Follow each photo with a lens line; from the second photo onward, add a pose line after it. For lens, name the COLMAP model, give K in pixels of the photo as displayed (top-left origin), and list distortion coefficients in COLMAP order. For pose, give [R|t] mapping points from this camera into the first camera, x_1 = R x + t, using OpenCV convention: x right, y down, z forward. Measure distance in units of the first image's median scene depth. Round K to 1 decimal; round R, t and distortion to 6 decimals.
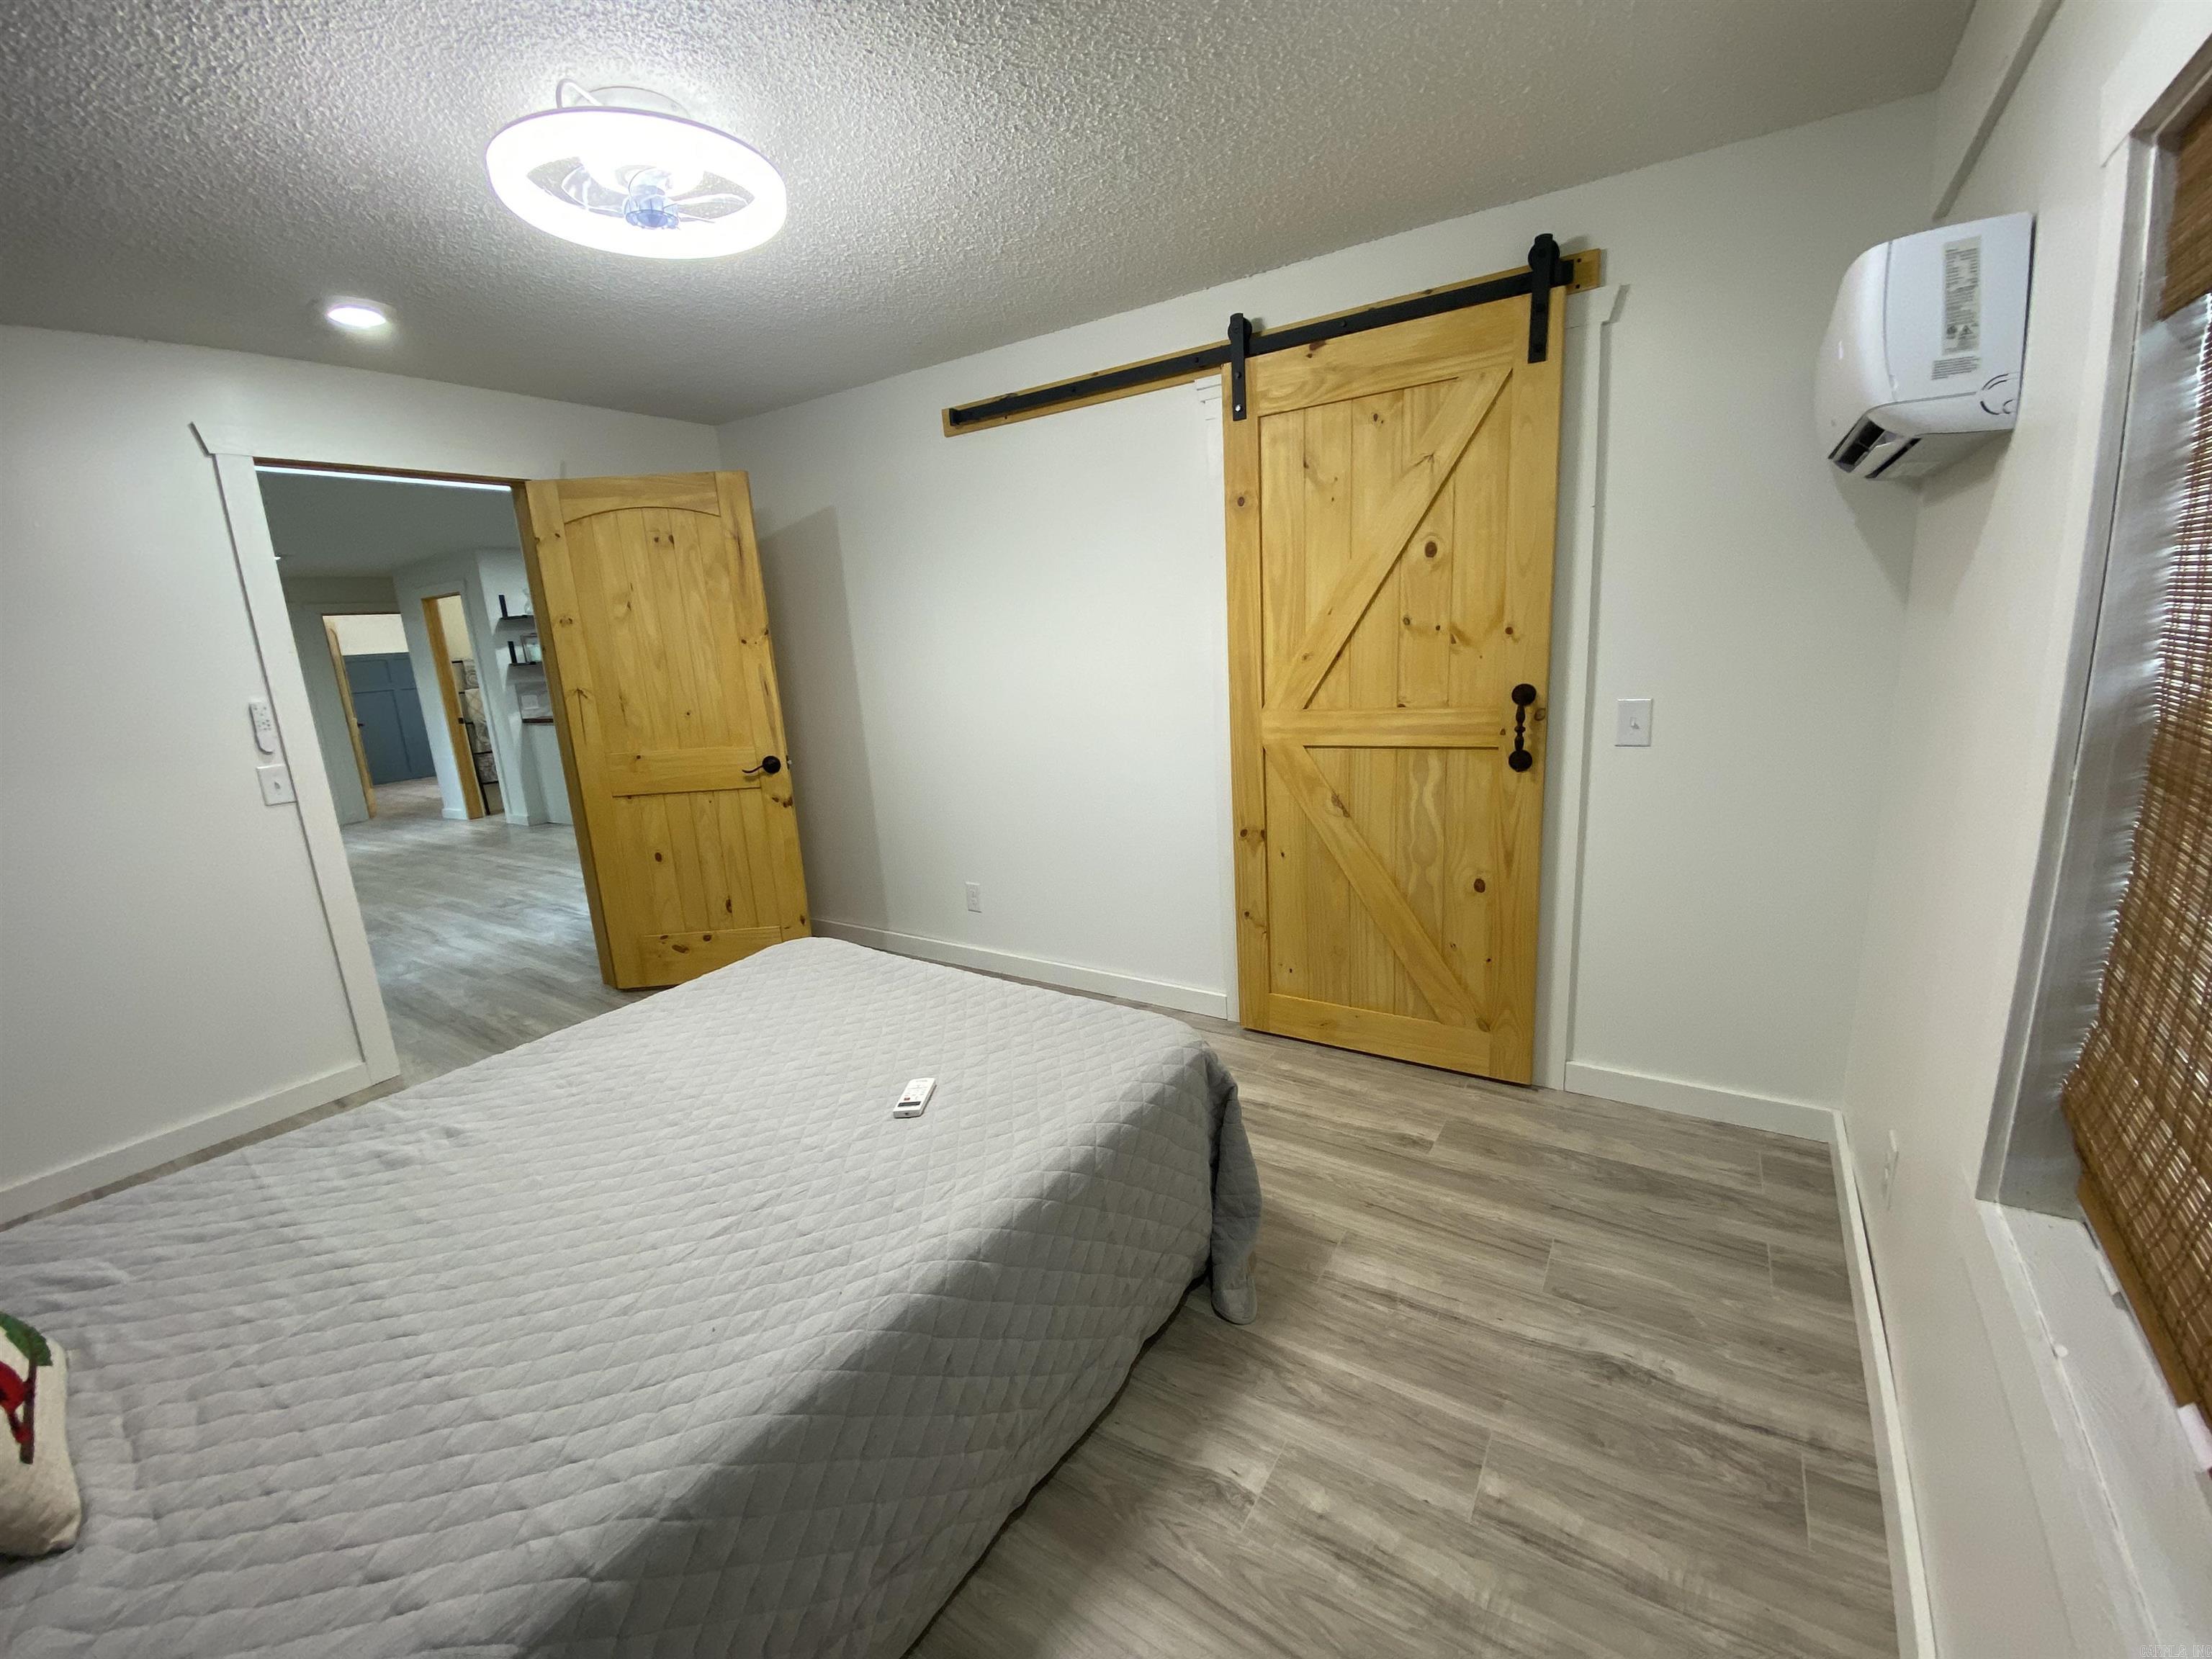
lens RADIAL K [[891.5, 0, 1104.5], [0, 891.5, 827.2], [0, 0, 1]] dist [0.019357, -0.020375]
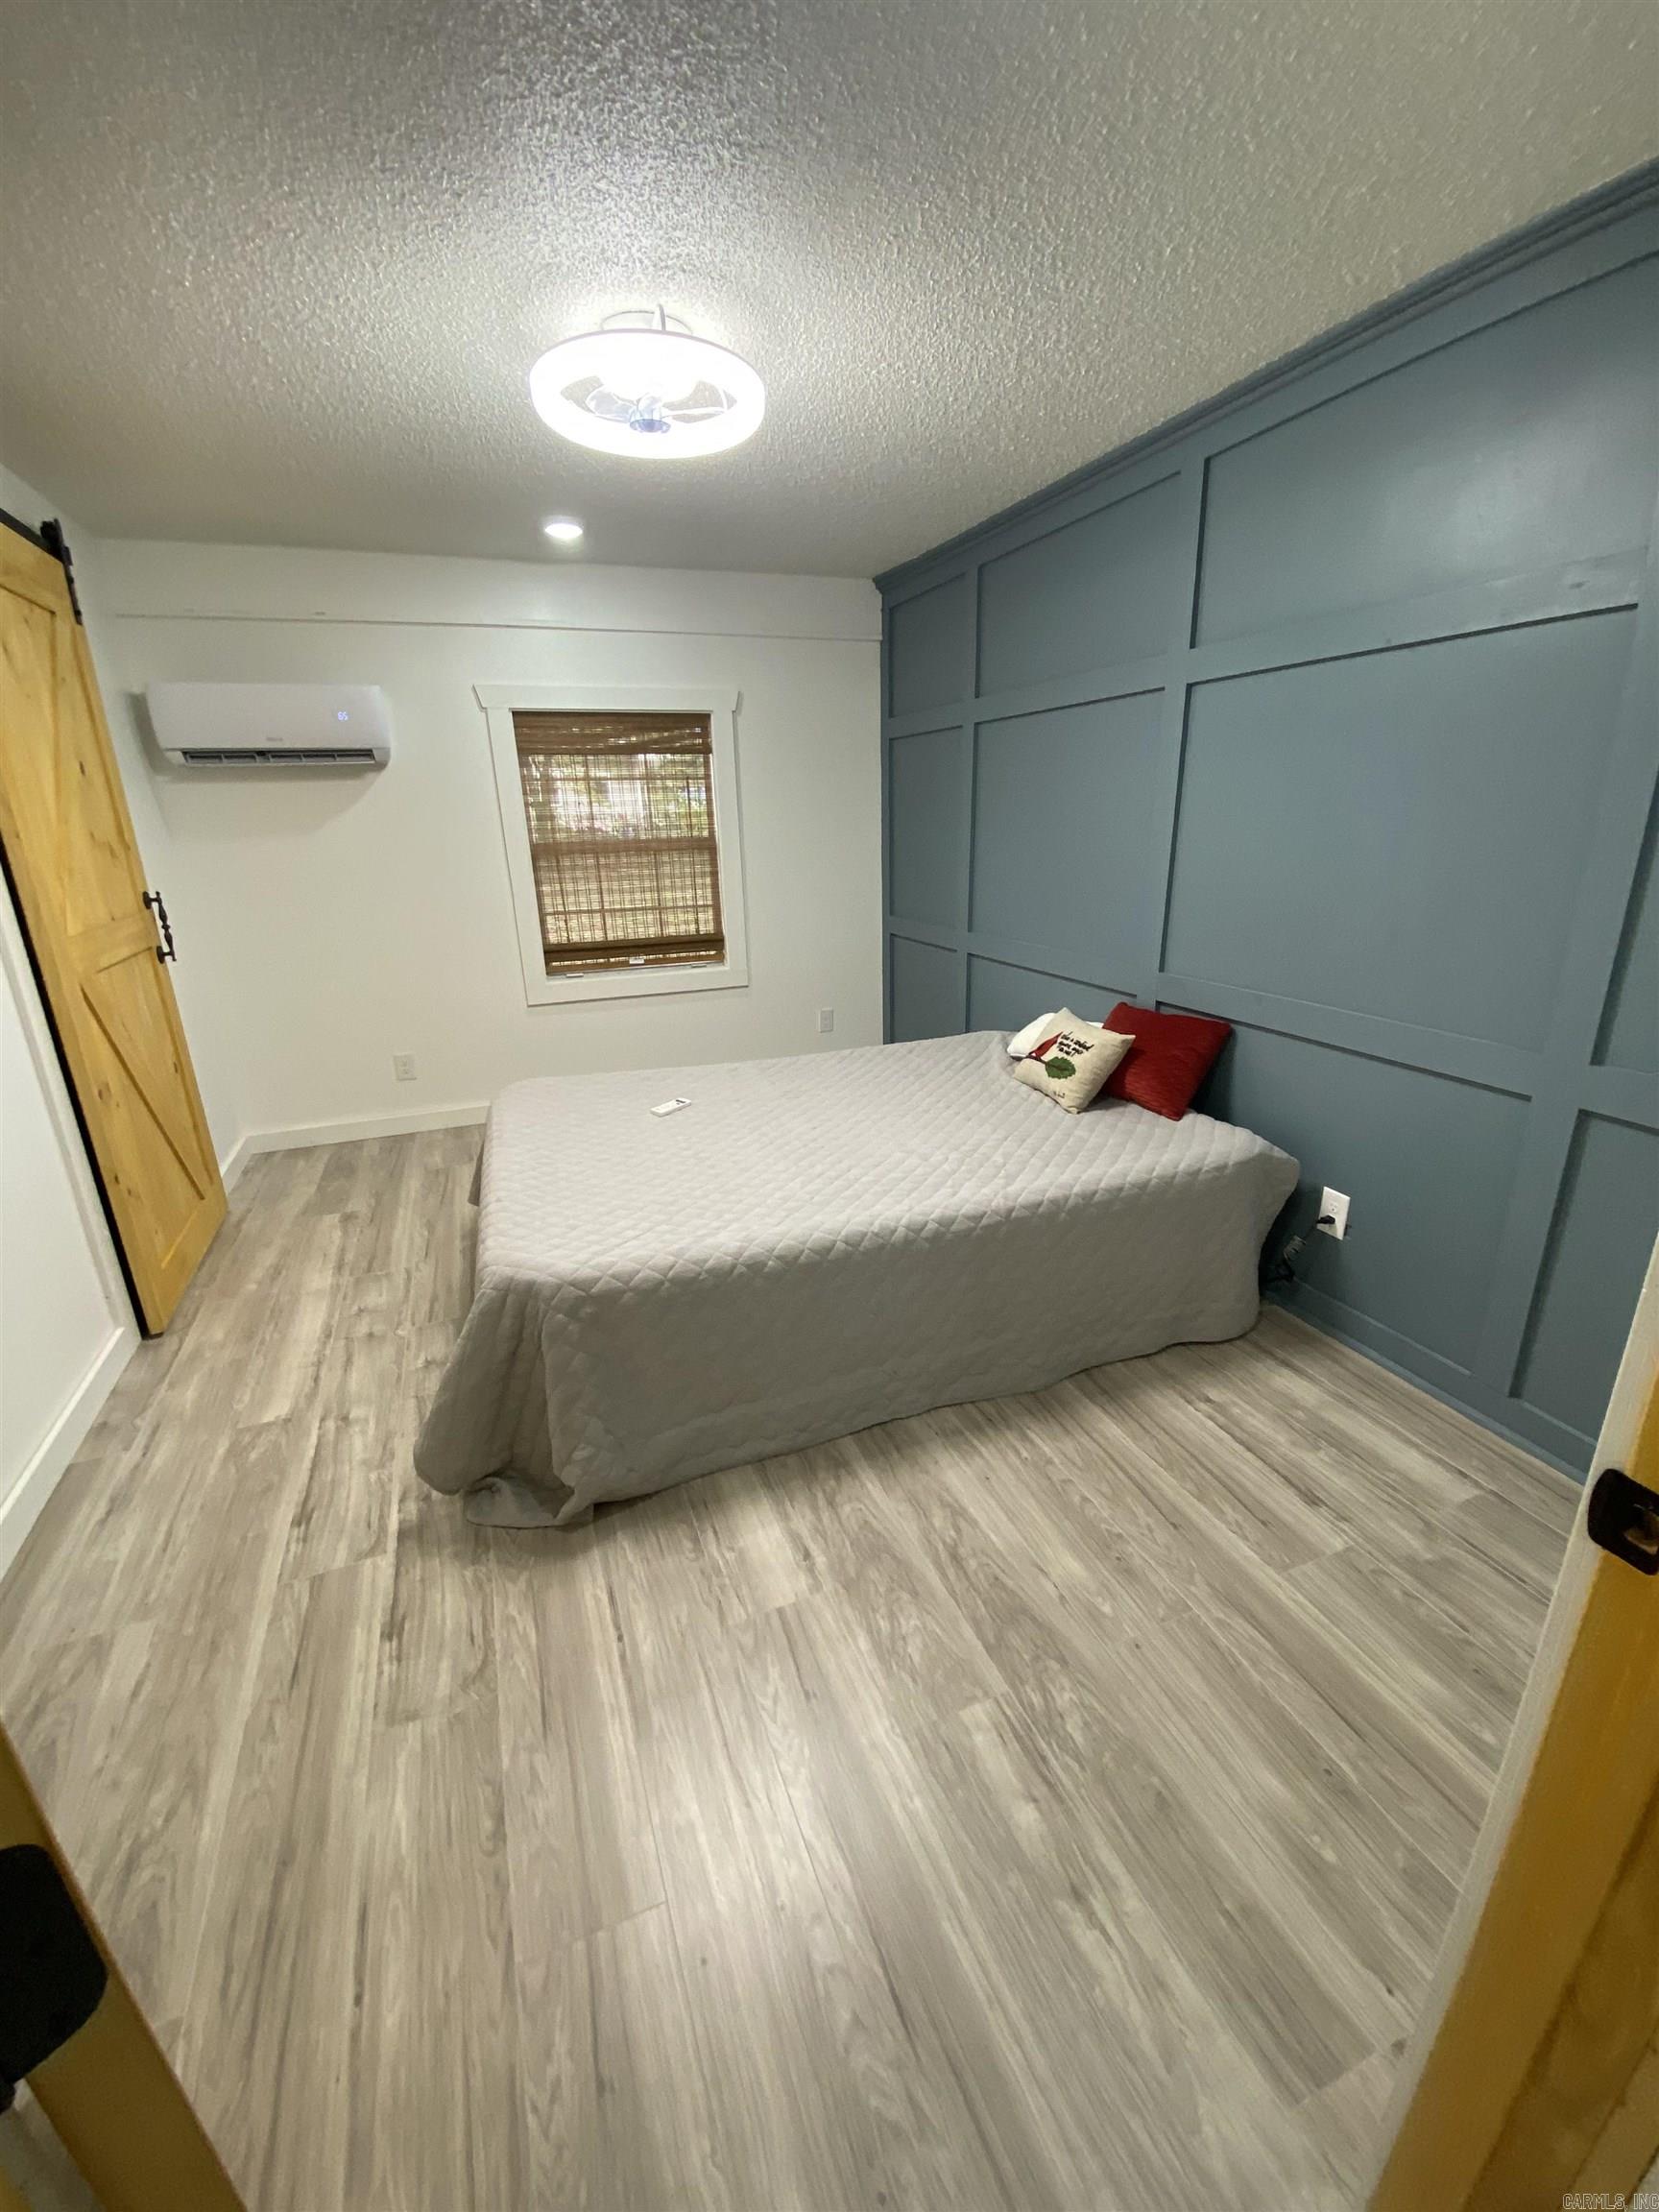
lens RADIAL K [[891.5, 0, 829.6], [0, 891.5, 1096.5], [0, 0, 1]] dist [0.019357, -0.020375]
pose [[-0.812540, -0.103038, 0.573726, -1.075817], [0.193267, 0.880957, 0.431929, -0.274150], [-0.549933, 0.461842, -0.695899, 1.544648]]
